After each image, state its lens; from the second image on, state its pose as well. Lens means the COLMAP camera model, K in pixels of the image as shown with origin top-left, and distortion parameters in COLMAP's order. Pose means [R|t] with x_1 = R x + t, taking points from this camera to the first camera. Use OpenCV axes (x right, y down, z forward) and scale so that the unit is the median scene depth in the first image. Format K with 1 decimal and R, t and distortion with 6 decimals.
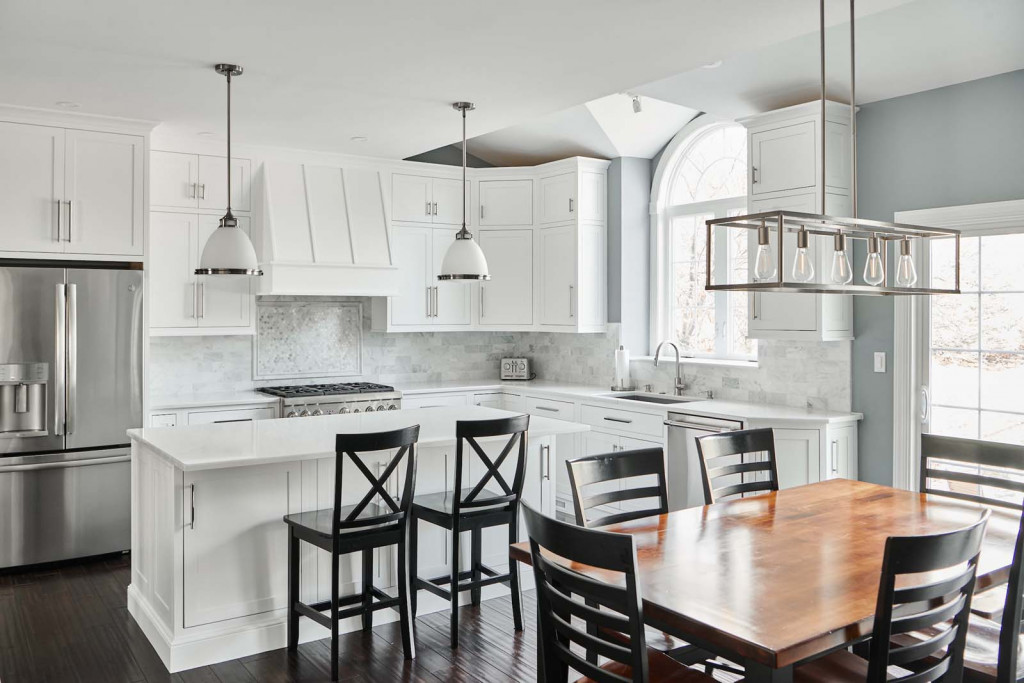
lens RADIAL K [[840.5, 0, 494.7], [0, 840.5, 305.0], [0, 0, 1]] dist [-0.018944, 0.068542]
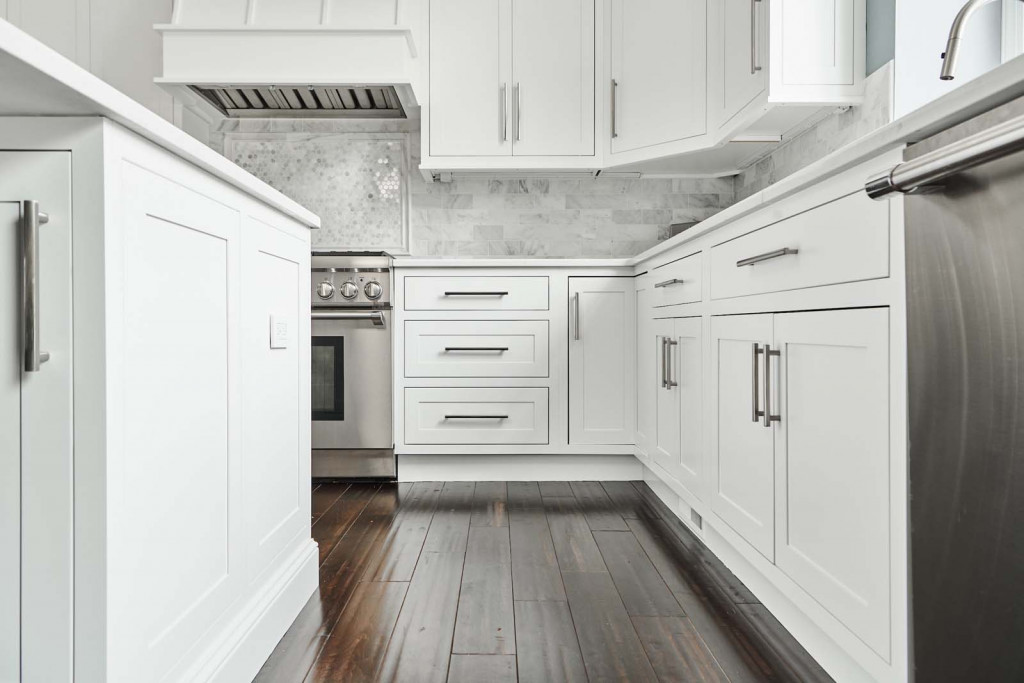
lens RADIAL K [[703.4, 0, 496.5], [0, 703.4, 332.9], [0, 0, 1]] dist [0.001771, -0.000810]
pose [[0.834634, 0.004600, -0.550786, 0.176489], [0.003968, 0.999889, 0.014365, 0.138089], [0.550791, -0.014175, 0.834523, 0.645651]]
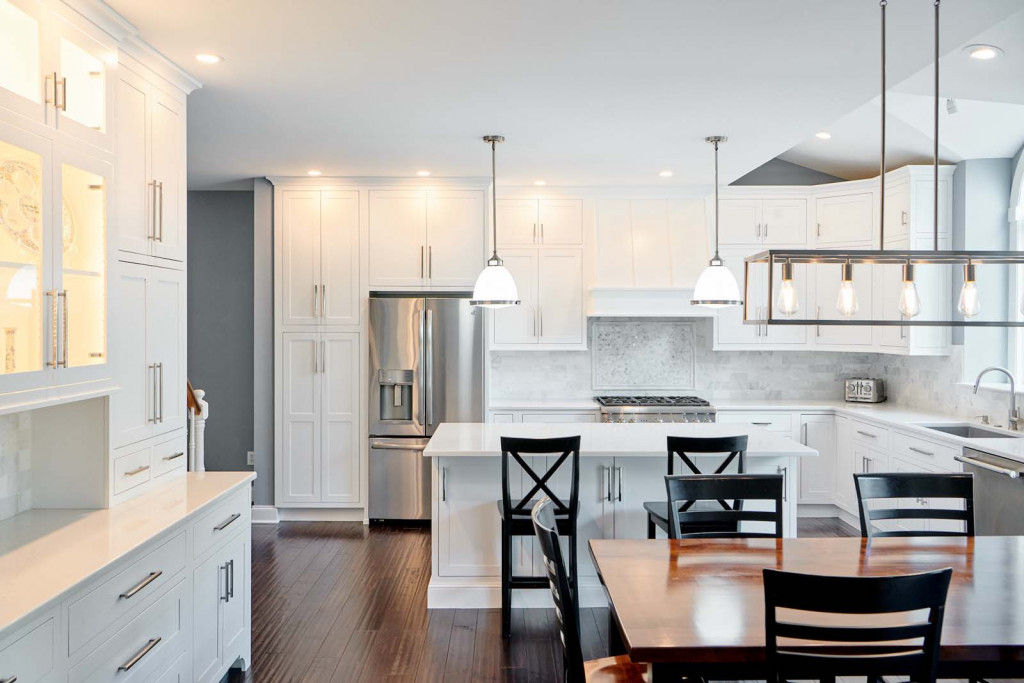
lens RADIAL K [[840.5, 0, 504.1], [0, 840.5, 325.3], [0, 0, 1]] dist [-0.018944, 0.068542]
pose [[0.833654, 0.003838, -0.552274, 0.238567], [0.003398, 0.999921, 0.012079, -0.012595], [0.552277, -0.011946, 0.833575, -0.021788]]
